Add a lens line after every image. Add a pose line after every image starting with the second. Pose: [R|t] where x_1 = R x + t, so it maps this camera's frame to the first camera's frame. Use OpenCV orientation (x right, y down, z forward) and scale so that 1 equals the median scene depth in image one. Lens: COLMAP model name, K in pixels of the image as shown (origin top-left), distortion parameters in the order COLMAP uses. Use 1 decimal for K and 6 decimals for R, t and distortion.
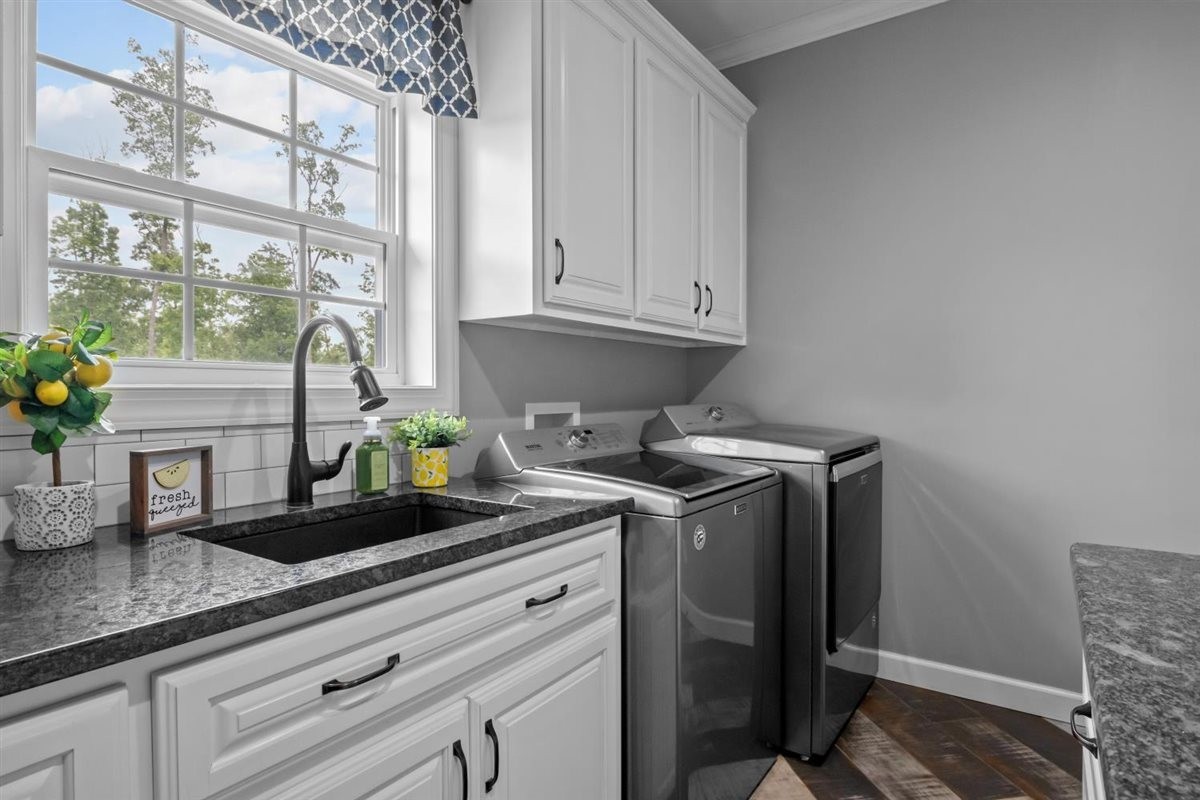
lens RADIAL K [[649.6, 0, 591.3], [0, 649.6, 407.5], [0, 0, 1]] dist [-0.004104, 0.000104]
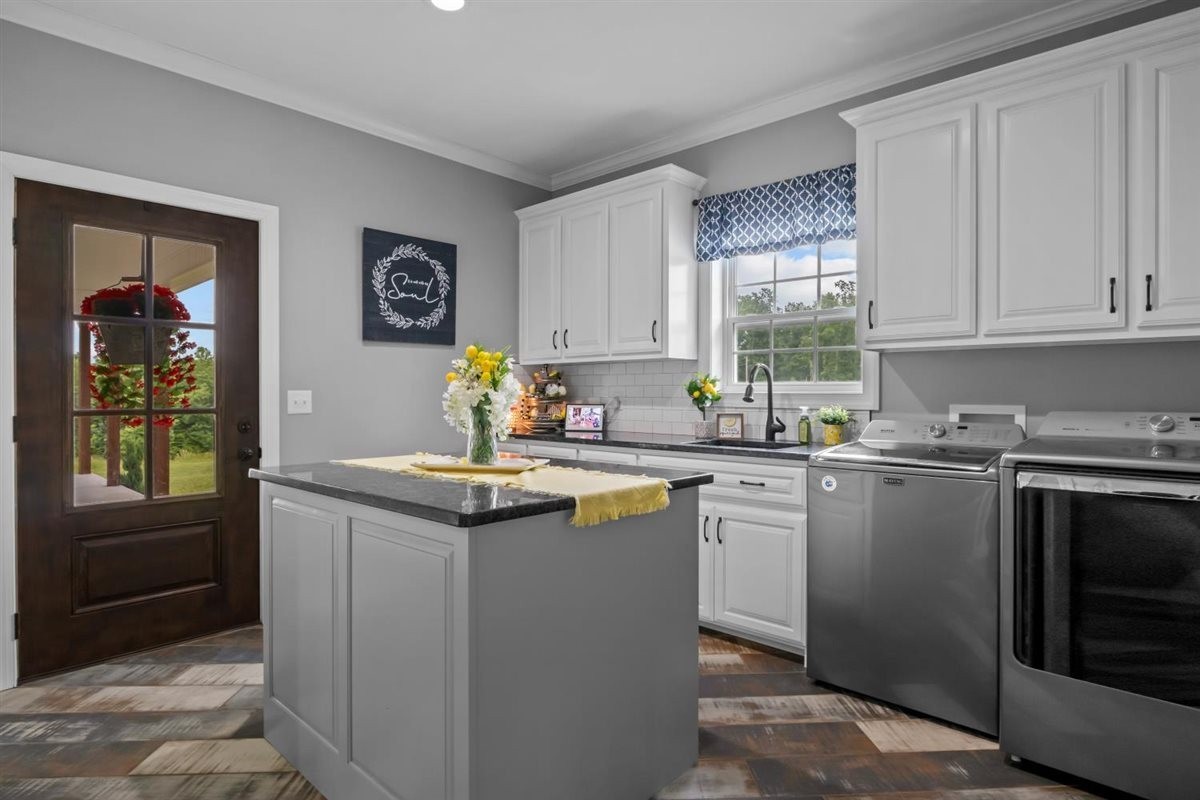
lens RADIAL K [[614.6, 0, 600.0], [0, 614.6, 400.0], [0, 0, 1]] dist [-0.027738, -0.000187]
pose [[-0.125887, 0.007922, -0.992013, 1.347383], [-0.030910, 0.999451, 0.011904, -0.008613], [0.991563, 0.032162, -0.125573, 0.462508]]
